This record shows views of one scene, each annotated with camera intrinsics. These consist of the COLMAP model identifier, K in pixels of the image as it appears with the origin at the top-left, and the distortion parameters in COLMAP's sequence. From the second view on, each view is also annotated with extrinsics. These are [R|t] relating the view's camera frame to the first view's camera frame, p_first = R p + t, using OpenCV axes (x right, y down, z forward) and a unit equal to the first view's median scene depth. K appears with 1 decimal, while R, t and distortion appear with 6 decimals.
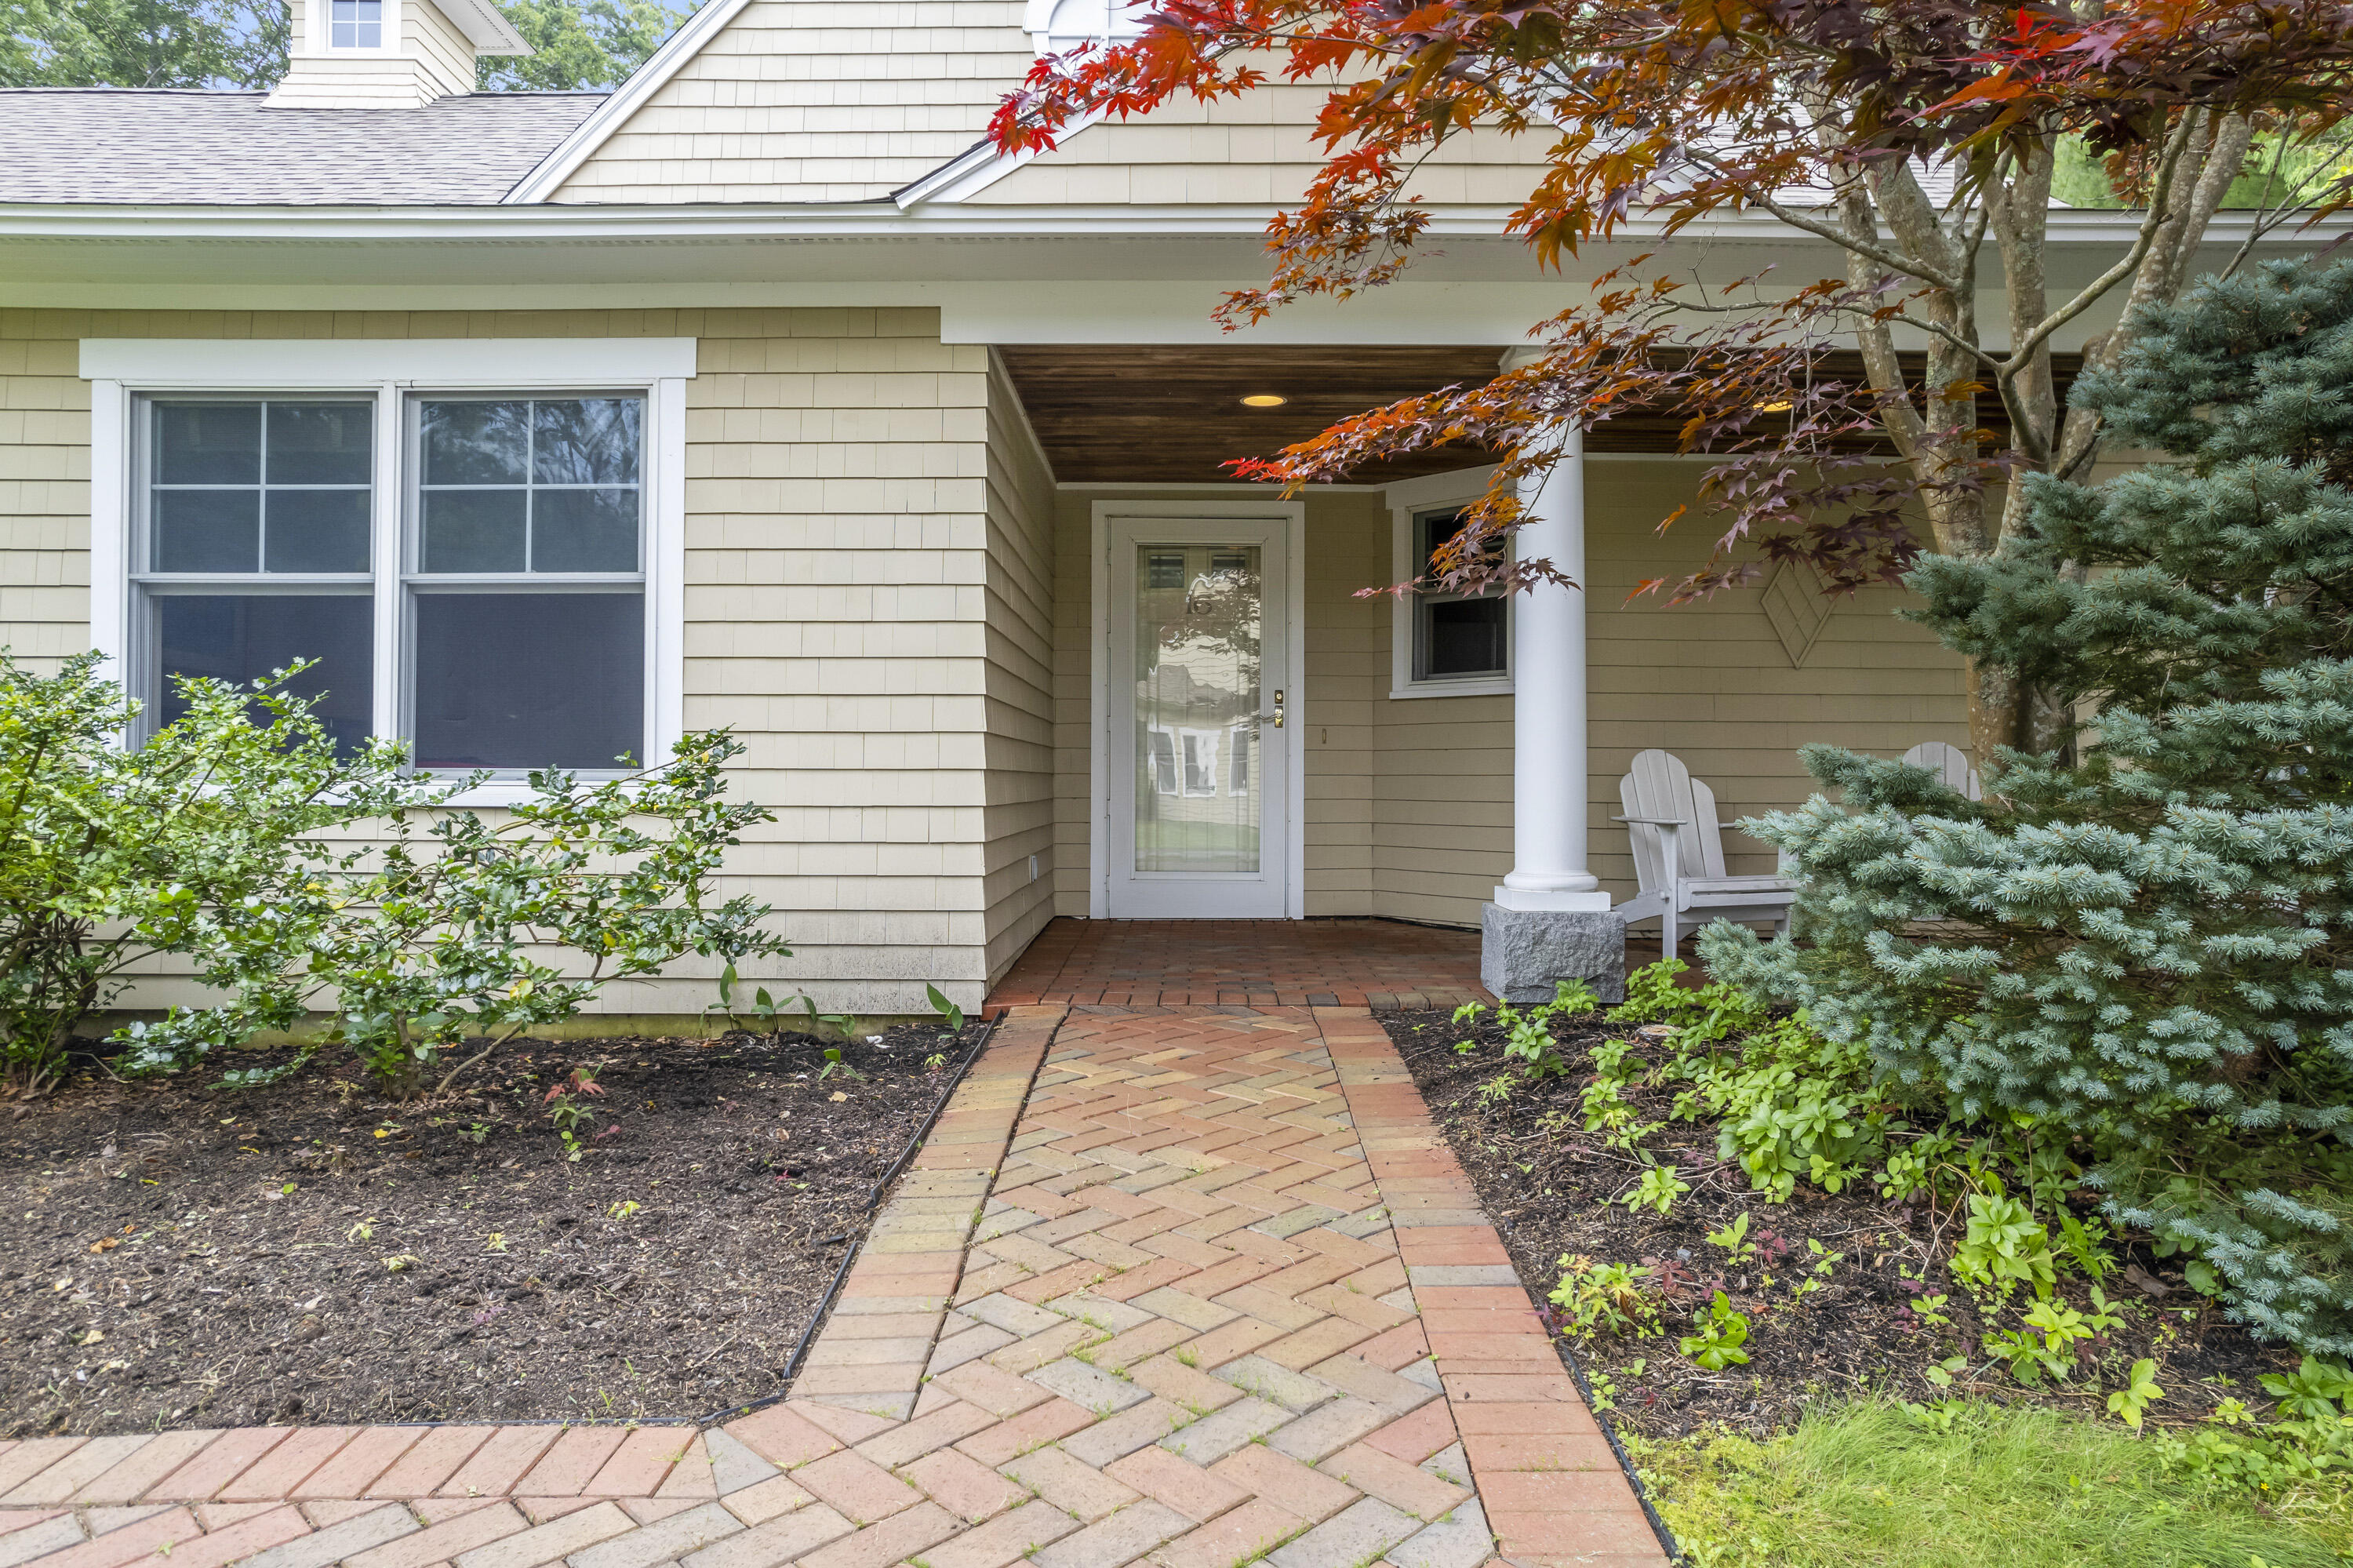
lens RADIAL K [[1506.8, 0, 1173.2], [0, 1506.8, 771.1], [0, 0, 1]] dist [-0.032811, 0.016737]
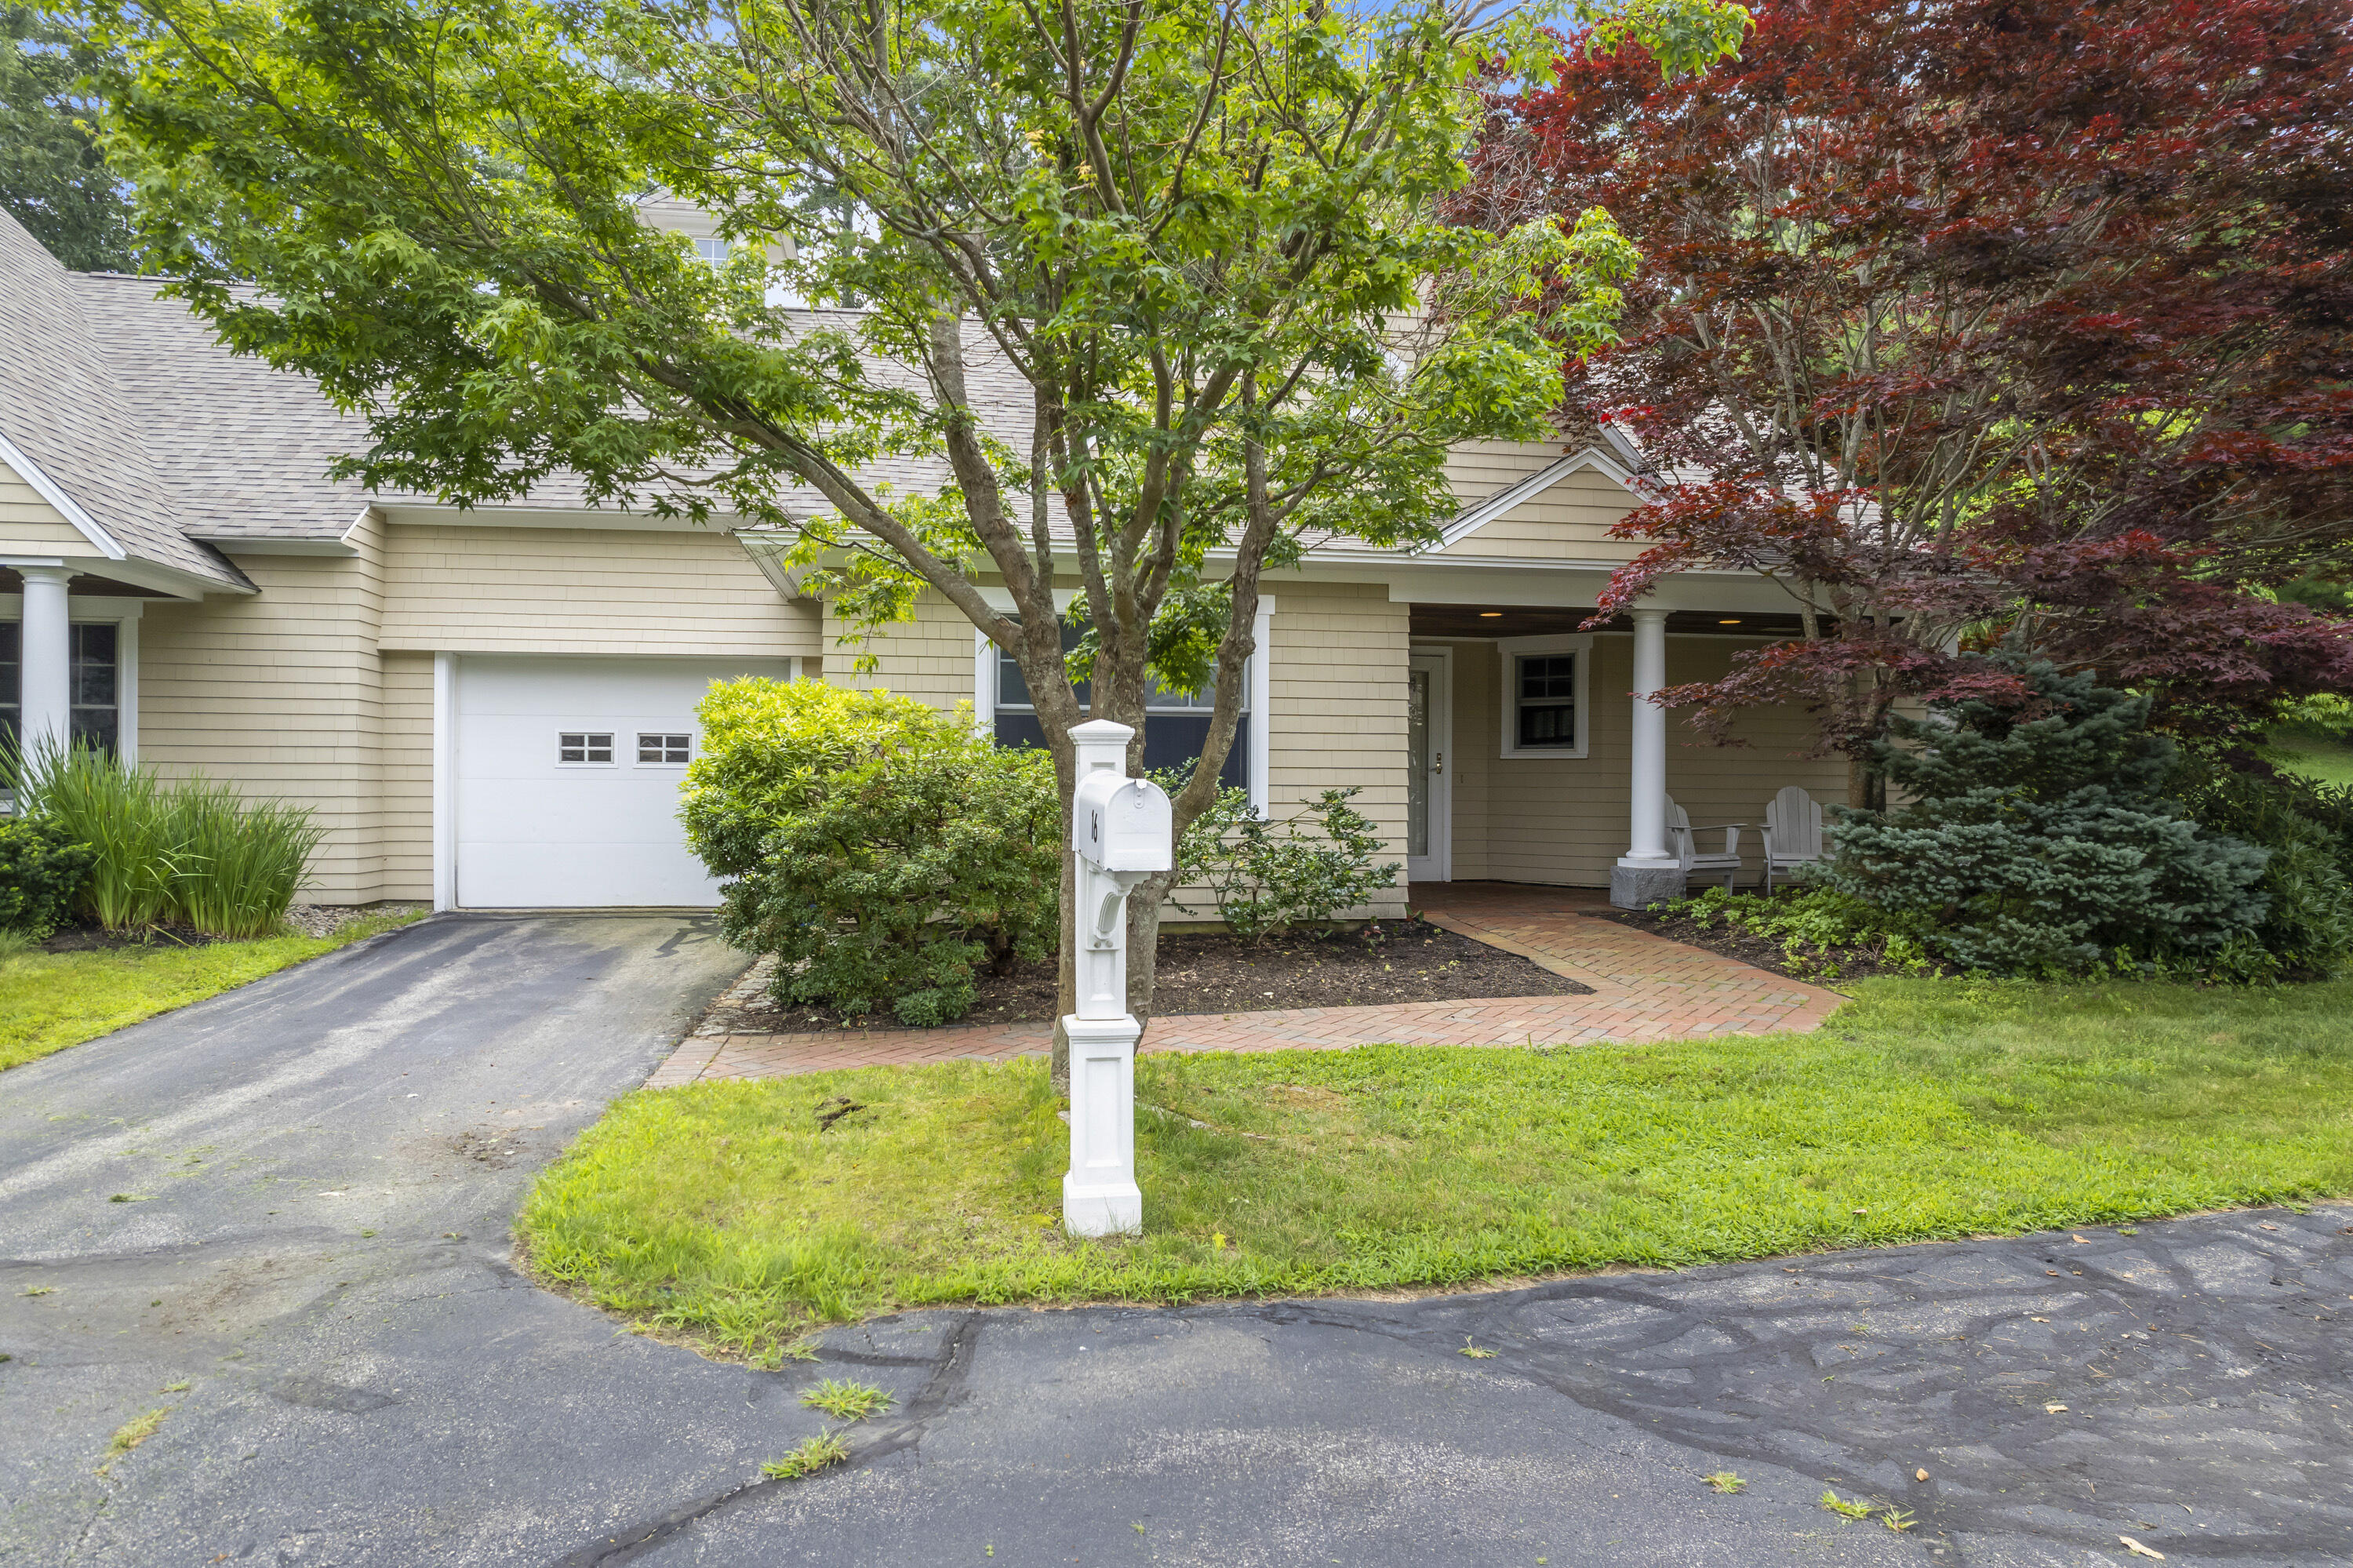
lens RADIAL K [[1506.8, 0, 1179.5], [0, 1506.8, 792.4], [0, 0, 1]] dist [-0.032811, 0.016737]
pose [[0.981639, -0.000924, 0.190746, -0.847461], [-0.001426, 0.999925, 0.012186, -0.043323], [-0.190743, -0.012235, 0.981564, -1.018184]]
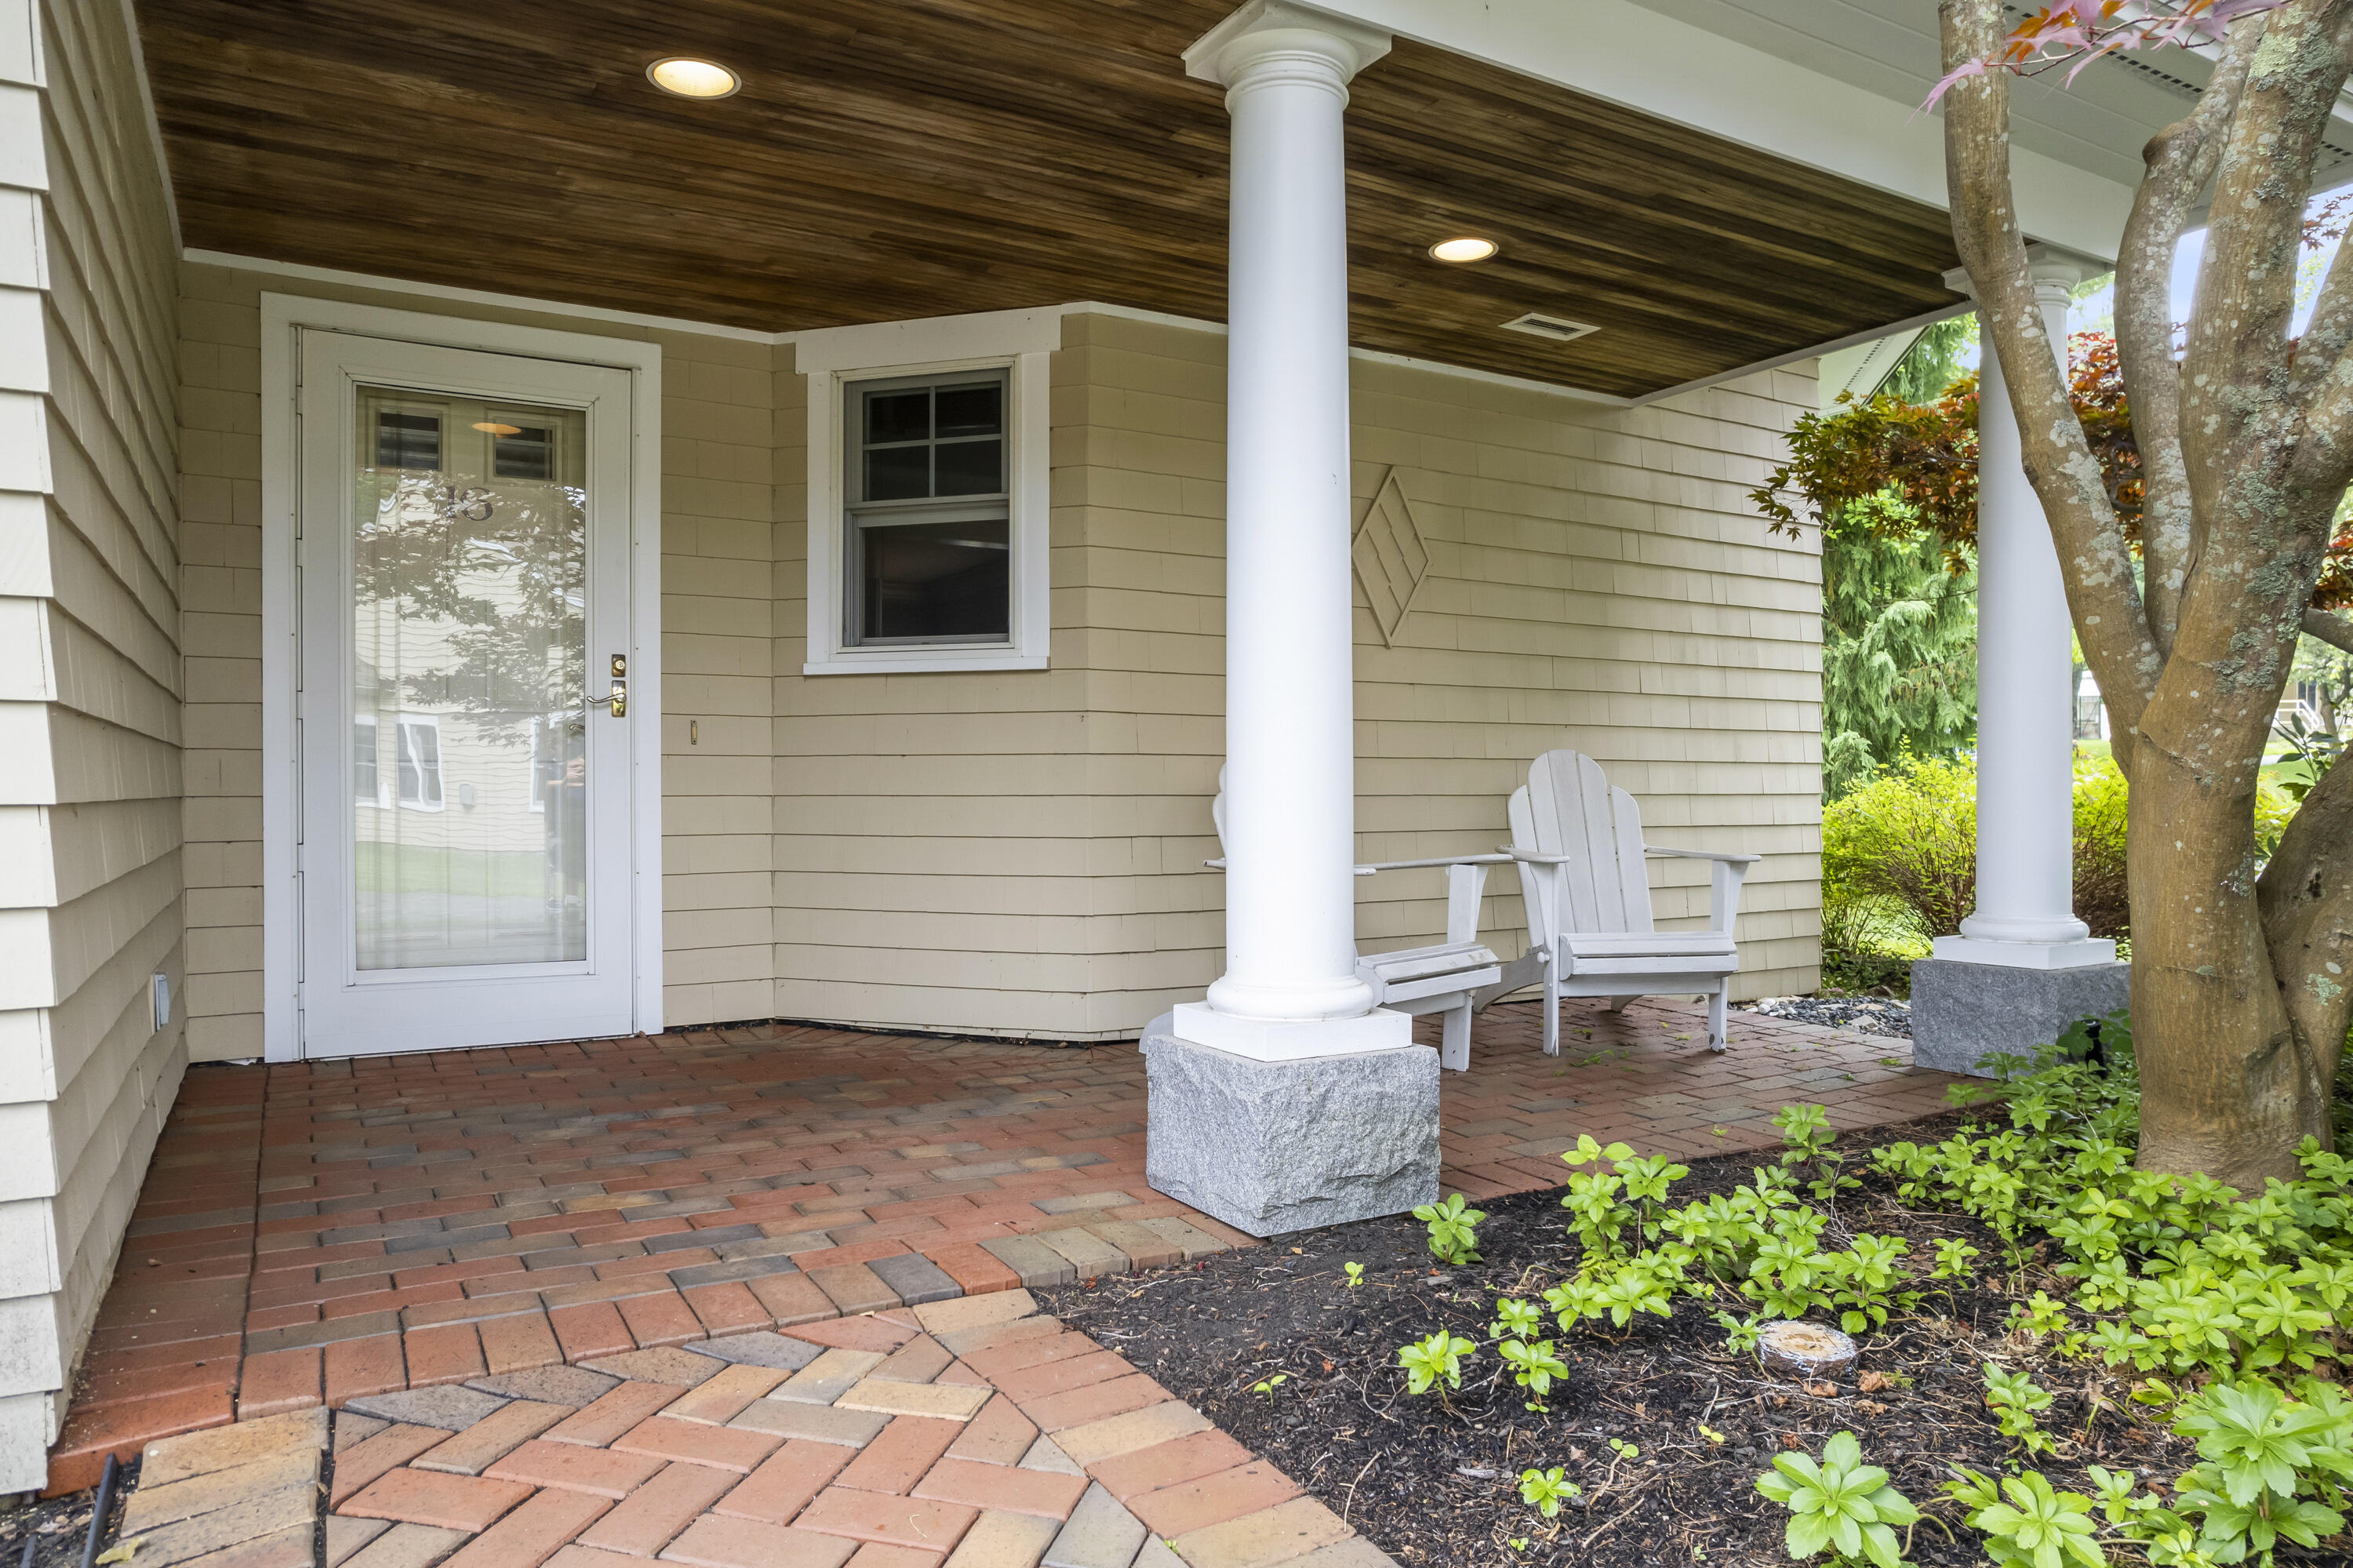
lens RADIAL K [[1506.8, 0, 1113.1], [0, 1506.8, 798.6], [0, 0, 1]] dist [-0.032811, 0.016737]
pose [[0.870062, -0.010106, 0.492838, -0.080486], [0.003311, 0.999887, 0.014659, -0.007135], [-0.492931, -0.011122, 0.869997, 0.572507]]
